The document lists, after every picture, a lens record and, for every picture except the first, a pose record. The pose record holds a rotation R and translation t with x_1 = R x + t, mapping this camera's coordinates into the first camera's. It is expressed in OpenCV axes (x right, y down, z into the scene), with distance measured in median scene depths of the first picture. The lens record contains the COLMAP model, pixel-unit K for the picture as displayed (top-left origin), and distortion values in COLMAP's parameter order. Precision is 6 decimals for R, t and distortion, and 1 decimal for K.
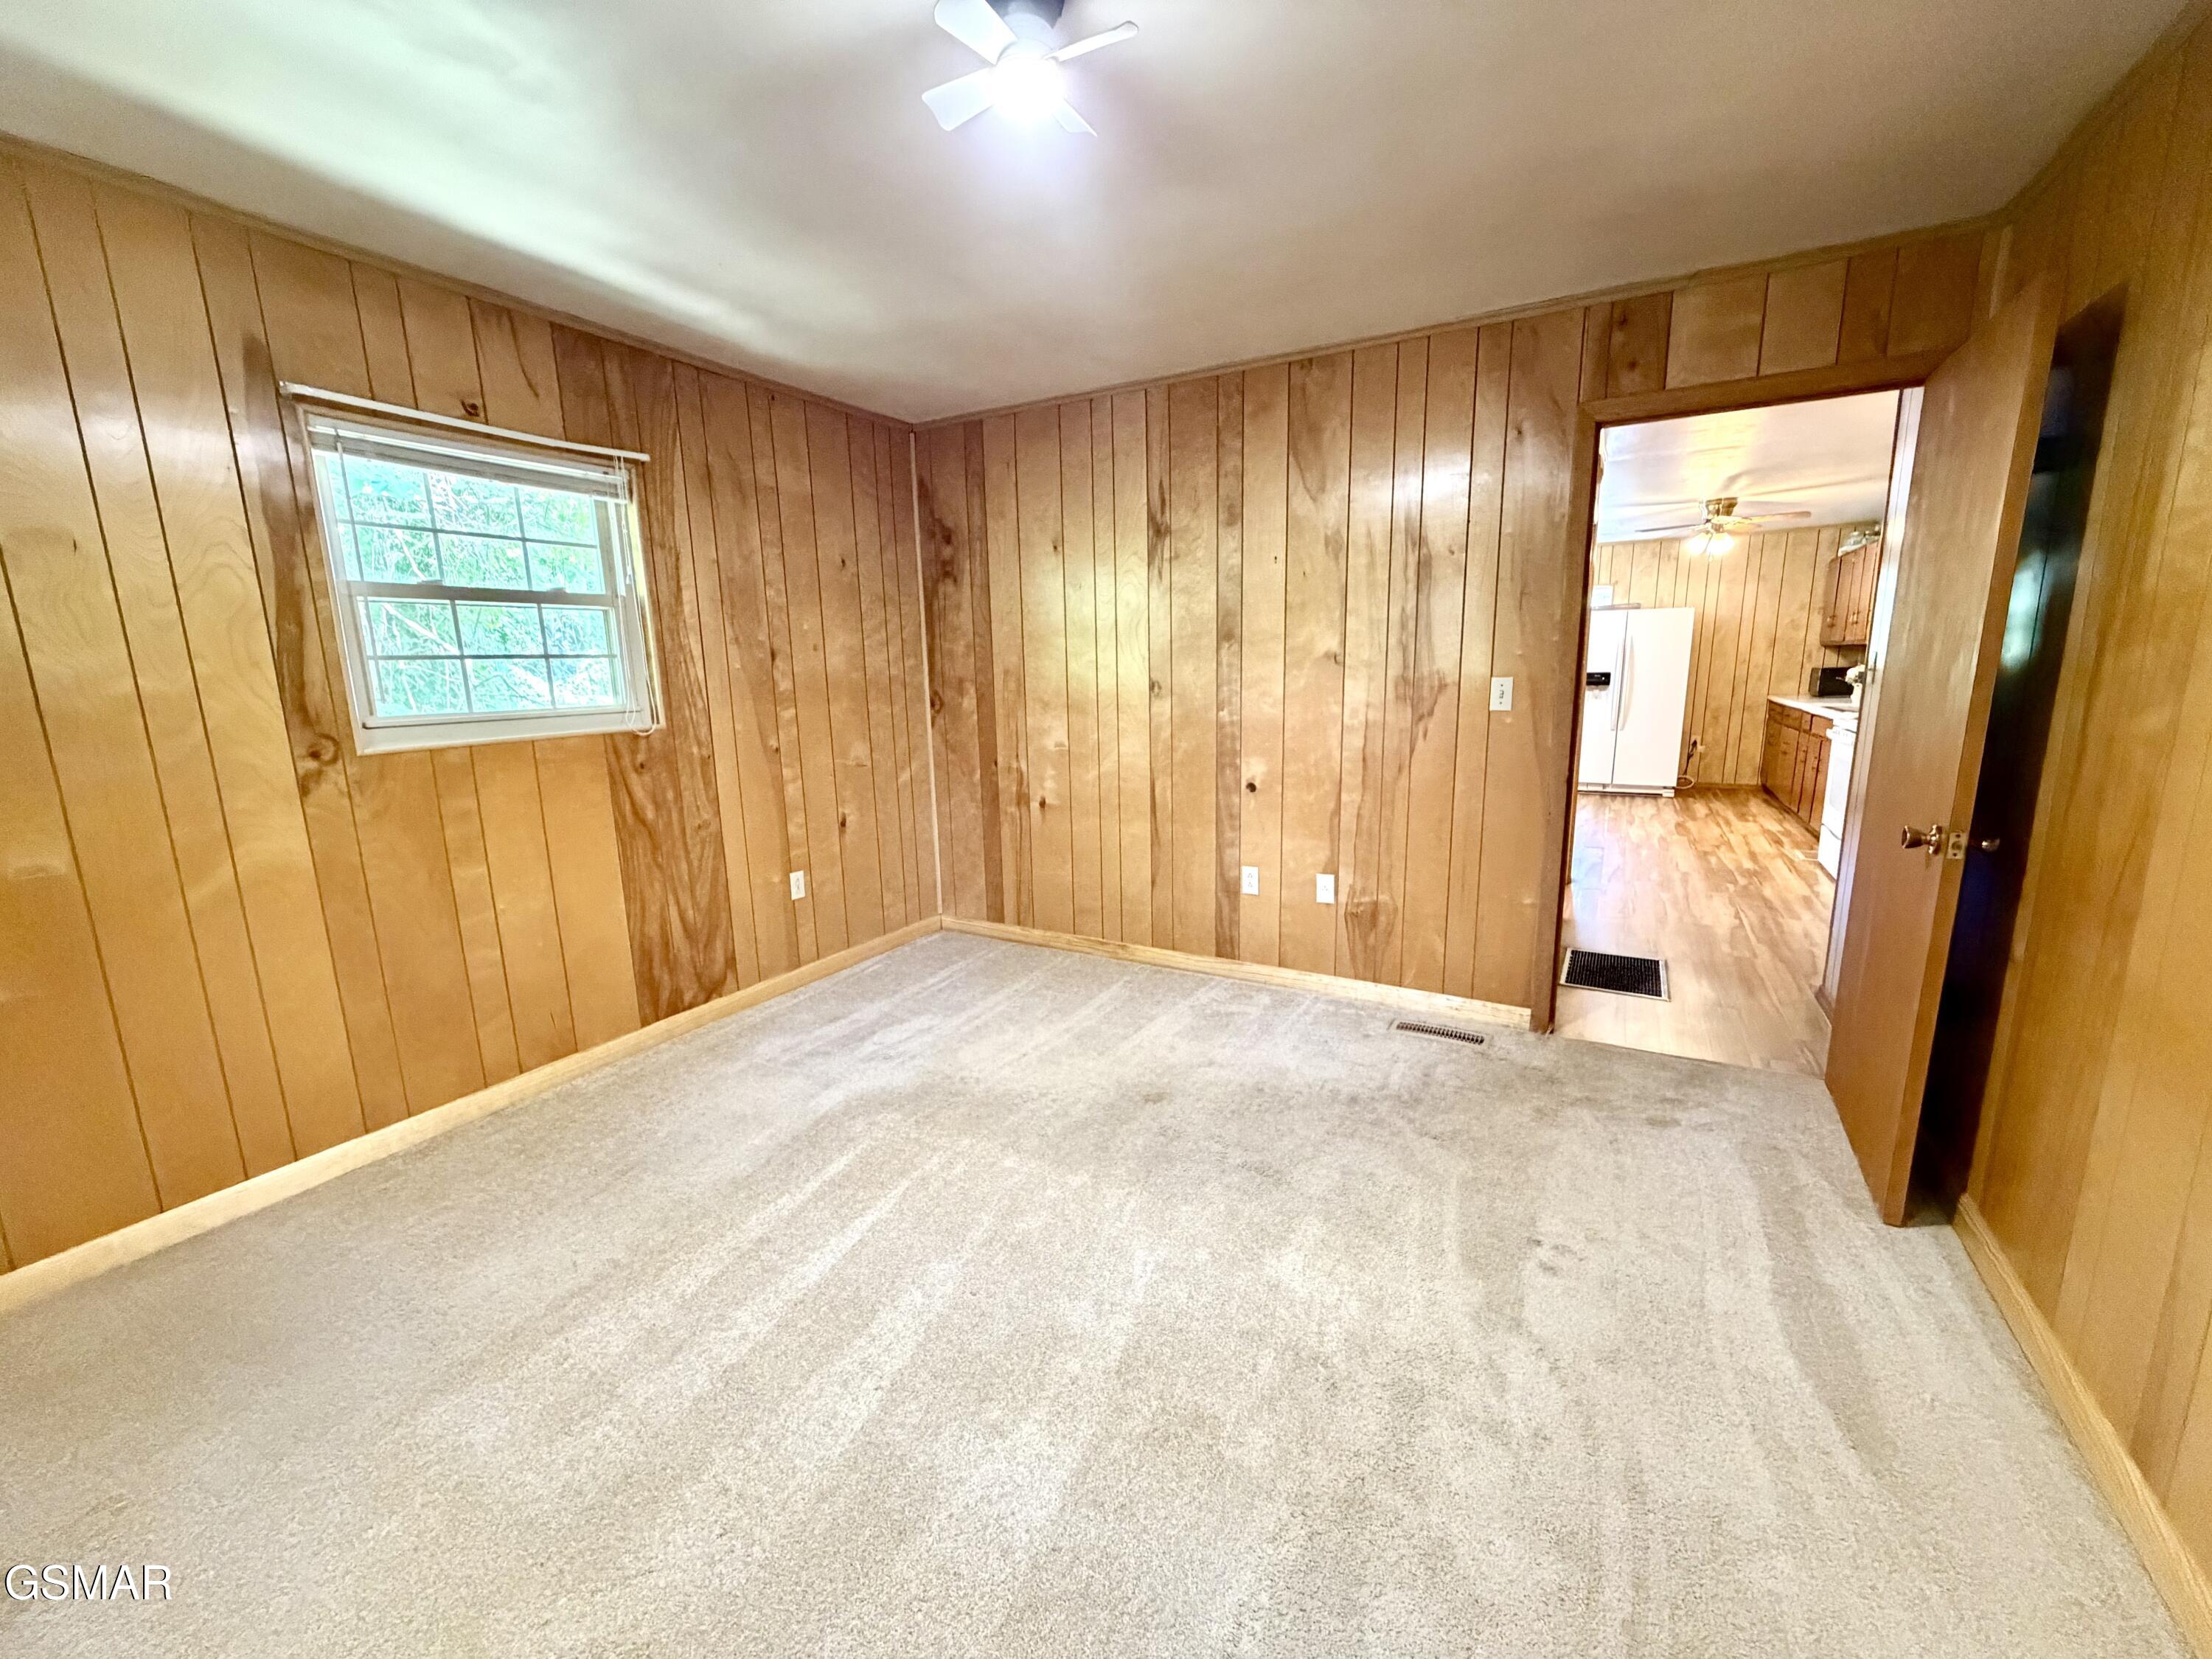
lens RADIAL K [[881.8, 0, 1101.5], [0, 881.8, 830.9], [0, 0, 1]] dist [-0.000282, 0.000109]
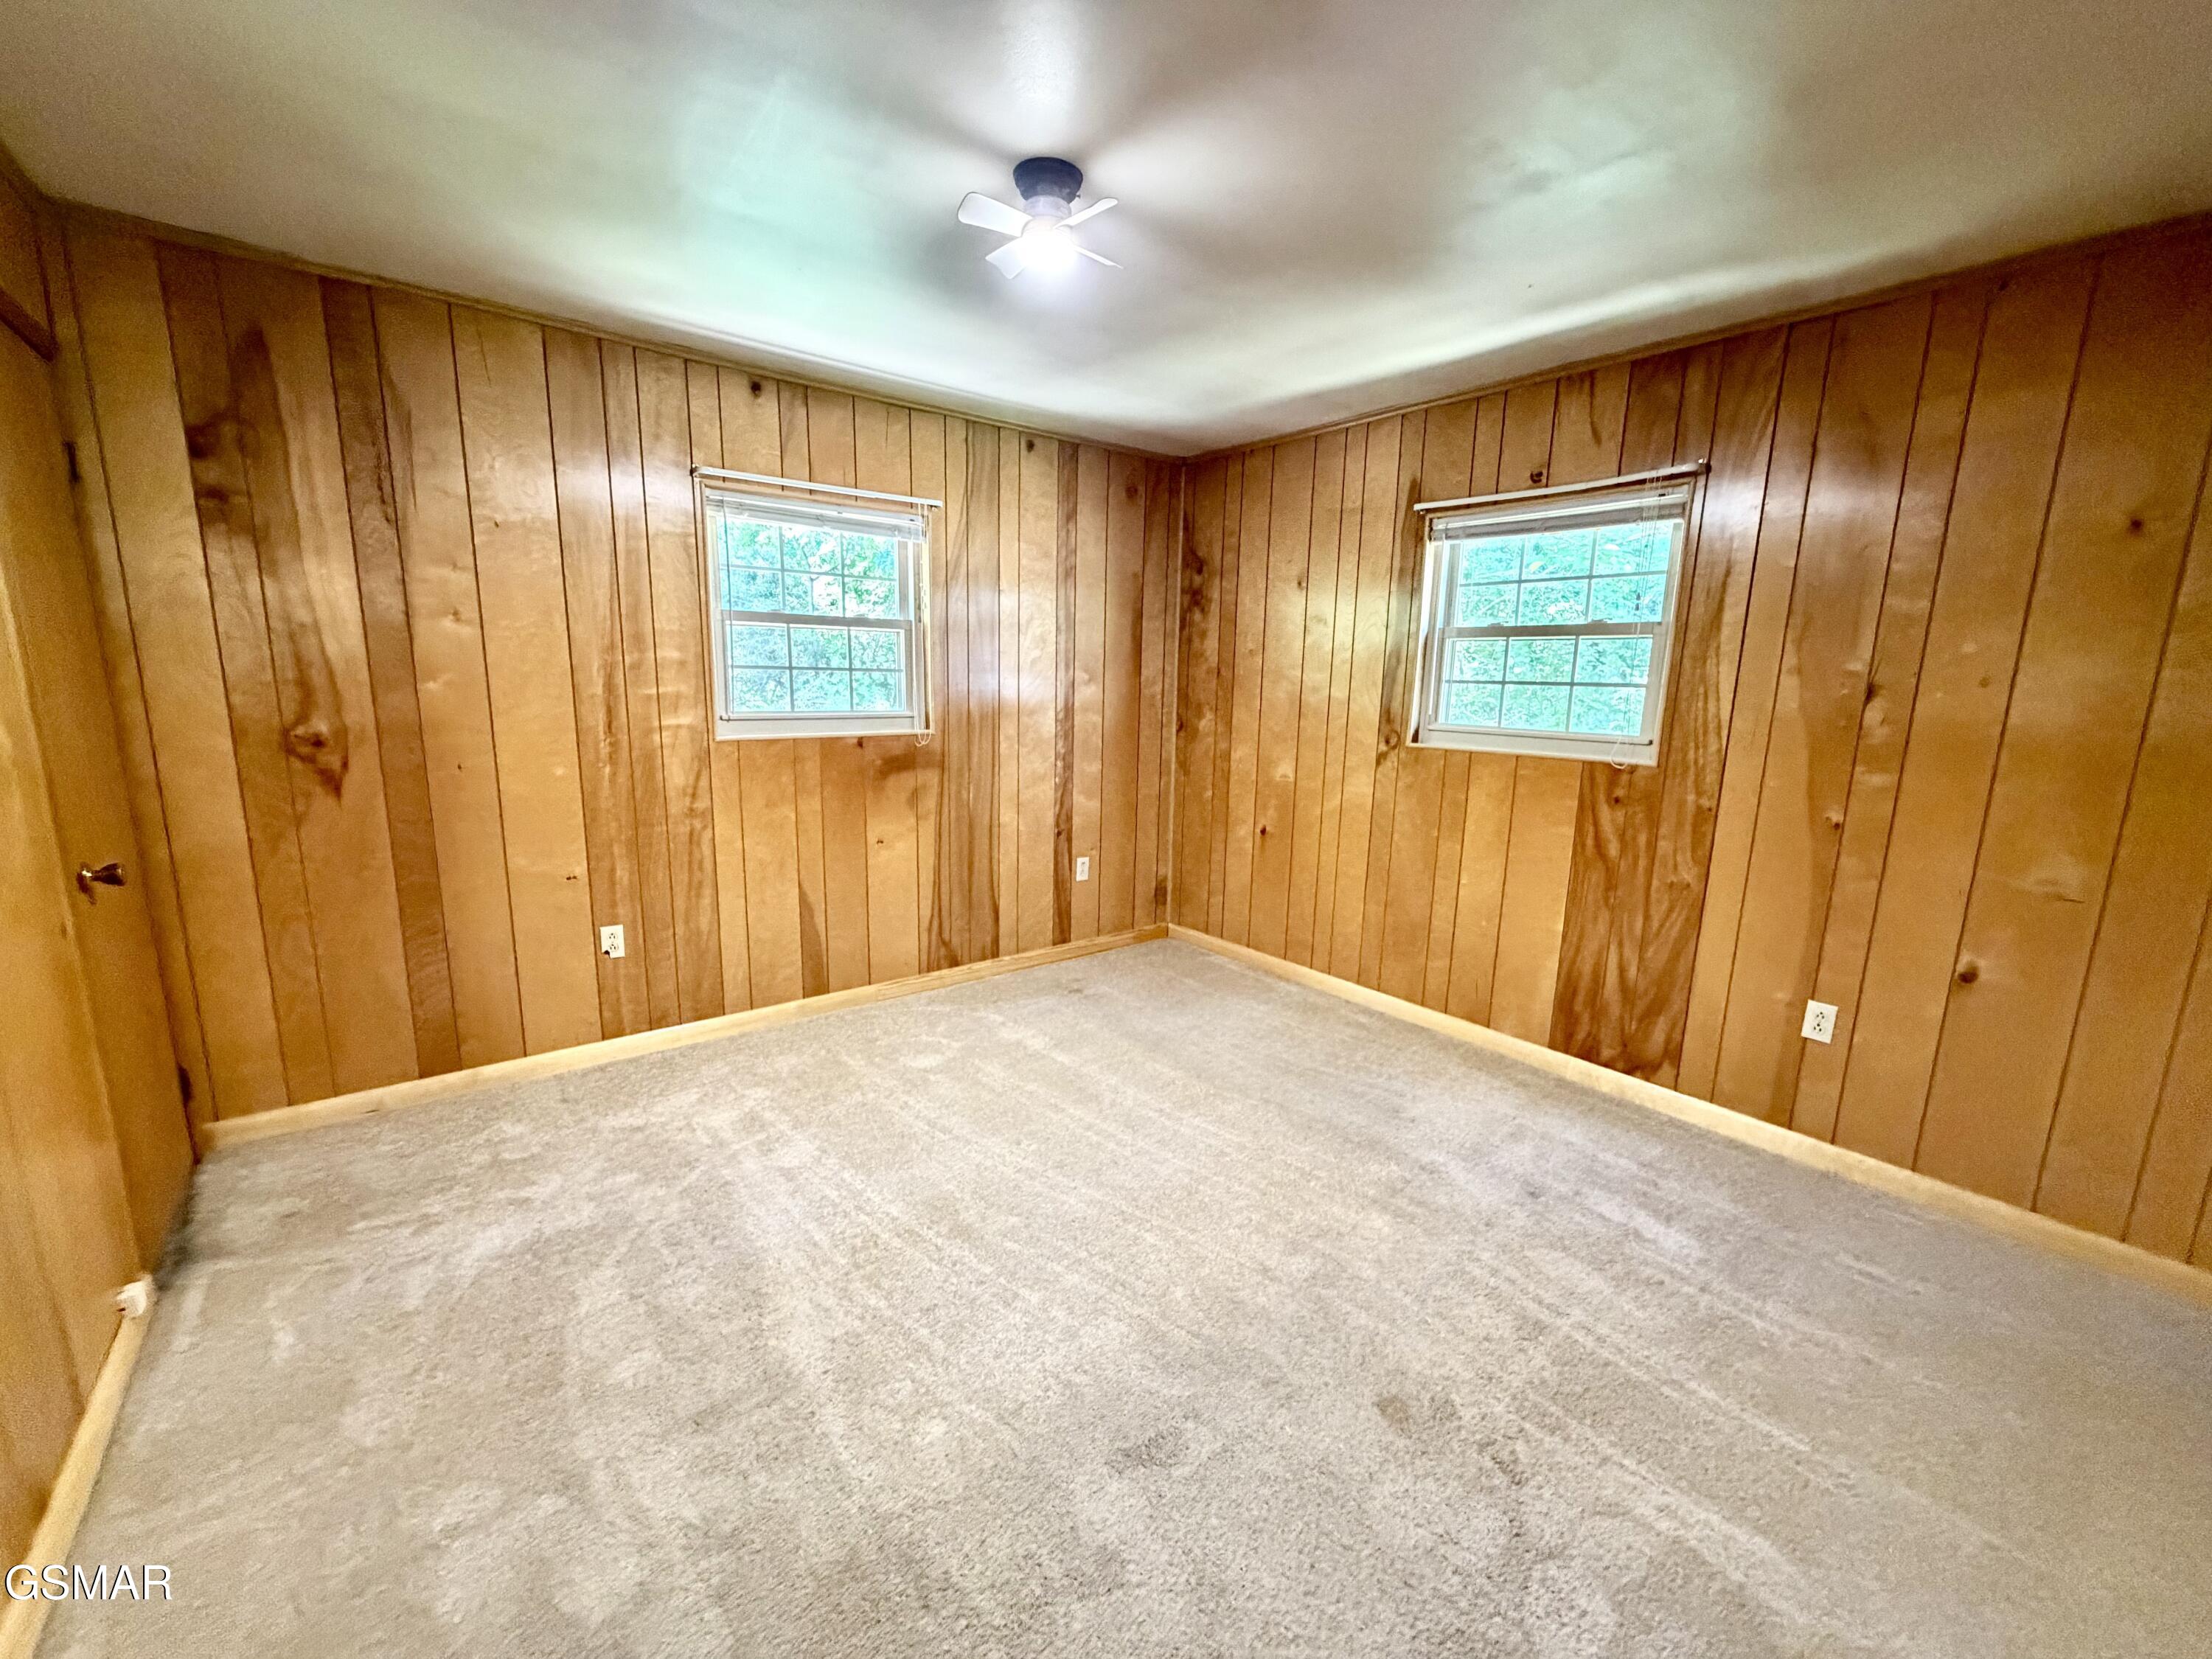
lens RADIAL K [[884.4, 0, 1159.5], [0, 884.4, 845.6], [0, 0, 1]] dist [-0.001358, -0.000150]
pose [[-0.326706, 0.181324, -0.927569, 0.552249], [-0.206009, 0.944164, 0.257127, -0.175054], [0.922401, 0.275093, -0.271109, 0.830647]]
